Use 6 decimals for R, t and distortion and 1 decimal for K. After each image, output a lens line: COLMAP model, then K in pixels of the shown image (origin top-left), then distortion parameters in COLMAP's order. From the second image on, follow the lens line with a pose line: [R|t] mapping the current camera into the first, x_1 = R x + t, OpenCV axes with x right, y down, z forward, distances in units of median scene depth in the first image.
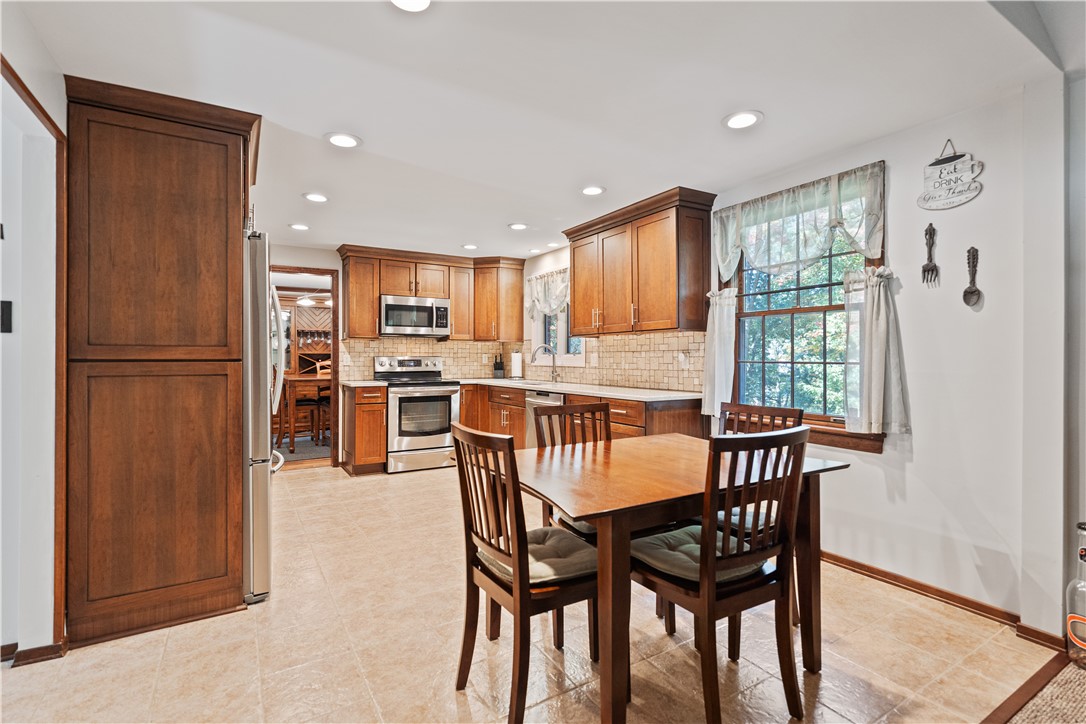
lens RADIAL K [[503.2, 0, 543.1], [0, 503.2, 356.4], [0, 0, 1]] dist [-0.000151, -0.000699]
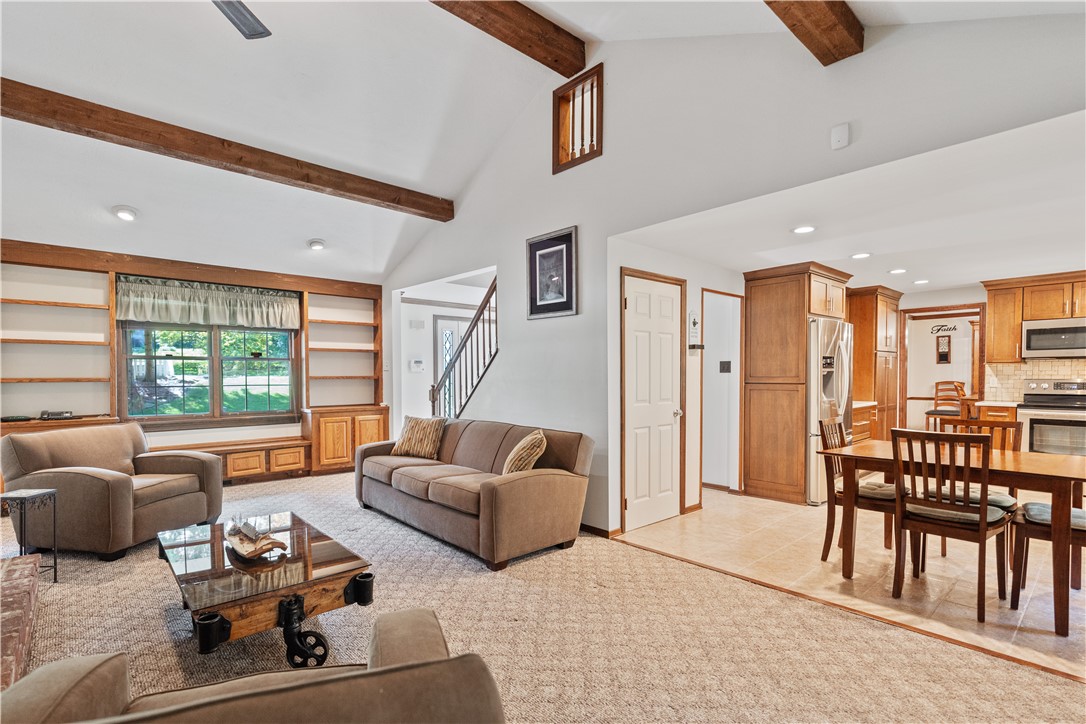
lens RADIAL K [[503.2, 0, 552.2], [0, 503.2, 390.7], [0, 0, 1]] dist [-0.000151, -0.000699]
pose [[0.183734, 0.028666, -0.982558, 0.544972], [0.006730, 0.999515, 0.030419, -0.014744], [0.982953, -0.012201, 0.183452, -0.170909]]
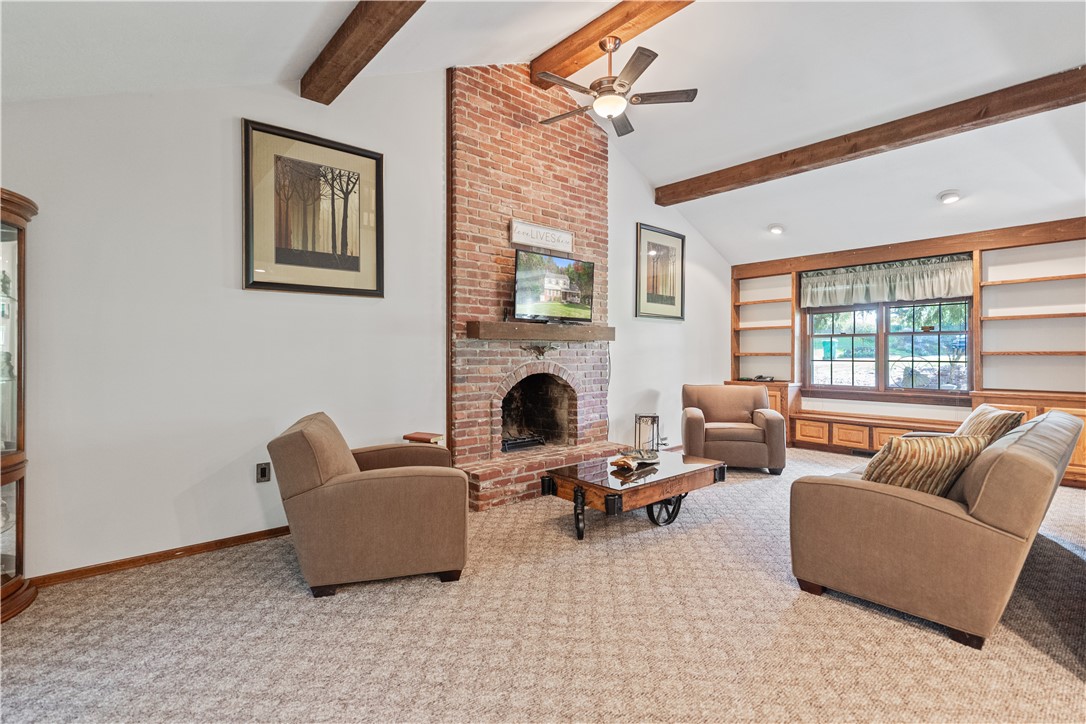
lens RADIAL K [[503.2, 0, 537.1], [0, 503.2, 348.7], [0, 0, 1]] dist [-0.000151, -0.000699]
pose [[-0.986588, -0.005411, -0.163140, 0.274464], [-0.002663, 0.999851, -0.017053, -0.003509], [0.163208, -0.016390, -0.986455, 0.313877]]
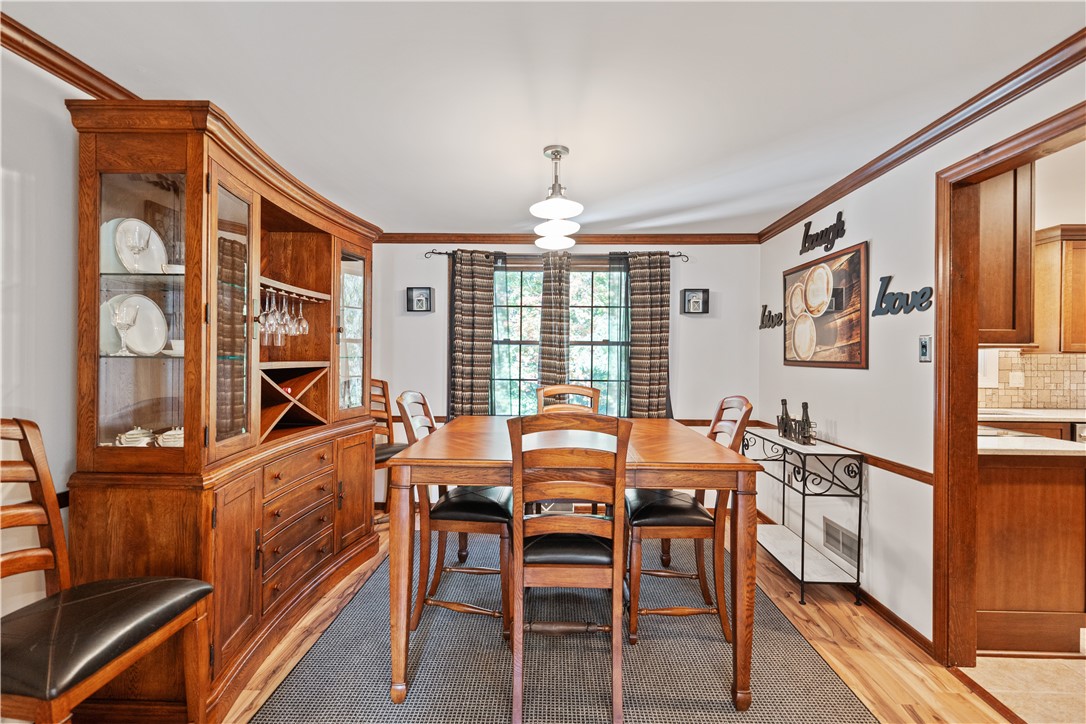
lens RADIAL K [[499.7, 0, 543.4], [0, 499.7, 360.8], [0, 0, 1]] dist [0.005187, -0.001687]
pose [[0.543250, -0.000537, 0.839571, -0.959899], [-0.008695, 0.999943, 0.006266, -0.021163], [-0.839526, -0.010704, 0.543214, 1.100934]]
